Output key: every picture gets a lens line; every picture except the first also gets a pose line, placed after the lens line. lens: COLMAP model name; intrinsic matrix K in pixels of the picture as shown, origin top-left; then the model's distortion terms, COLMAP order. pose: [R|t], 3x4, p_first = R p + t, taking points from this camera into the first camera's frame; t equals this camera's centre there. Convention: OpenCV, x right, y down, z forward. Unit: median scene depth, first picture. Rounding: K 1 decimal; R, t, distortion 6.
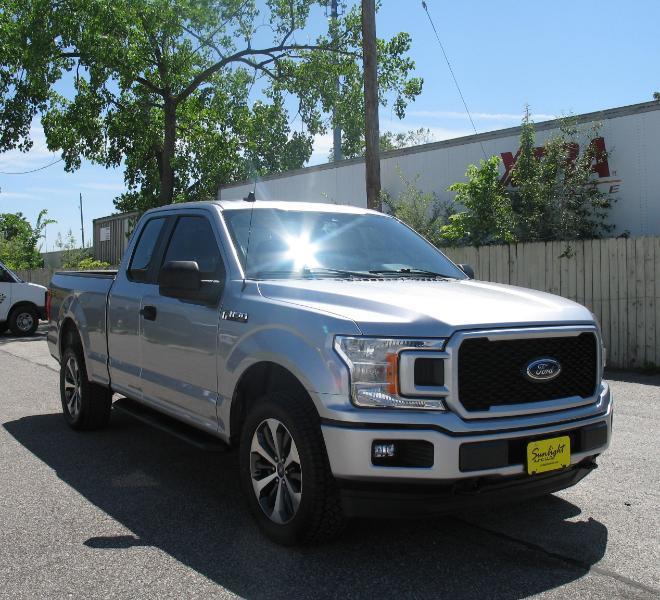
lens RADIAL K [[815.9, 0, 319.3], [0, 815.9, 297.8], [0, 0, 1]] dist [-0.111704, 0.000000]
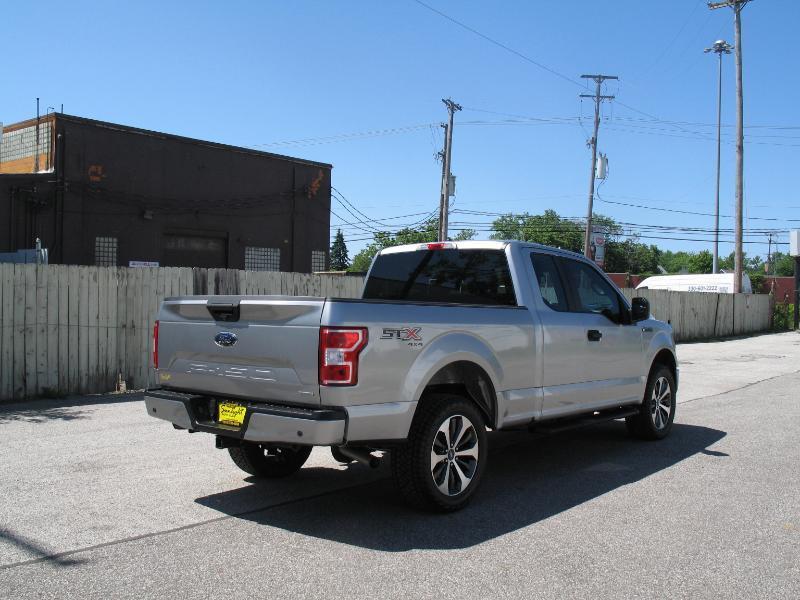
lens RADIAL K [[817.6, 0, 396.4], [0, 817.6, 296.4], [0, 0, 1]] dist [-0.109382, 0.000000]
pose [[-0.322603, 0.012019, 0.946458, -1.207664], [0.017473, 0.999825, -0.006741, -0.036425], [-0.946373, 0.014363, -0.322757, 1.561625]]
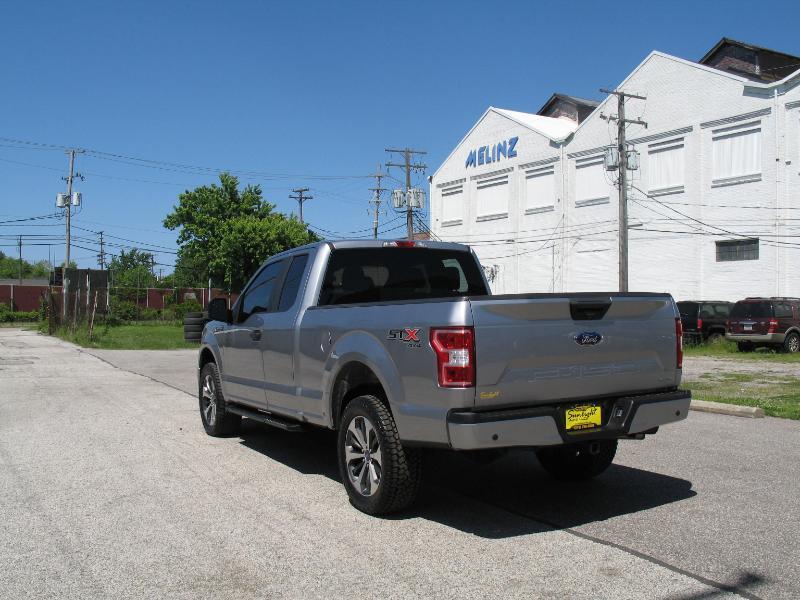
lens RADIAL K [[817.6, 0, 397.4], [0, 817.6, 301.3], [0, 0, 1]] dist [-0.109382, 0.000000]
pose [[-0.999057, 0.023900, 0.036238, -0.176666], [0.024916, 0.999302, 0.027849, -0.064679], [-0.035547, 0.028725, -0.998955, 2.273468]]
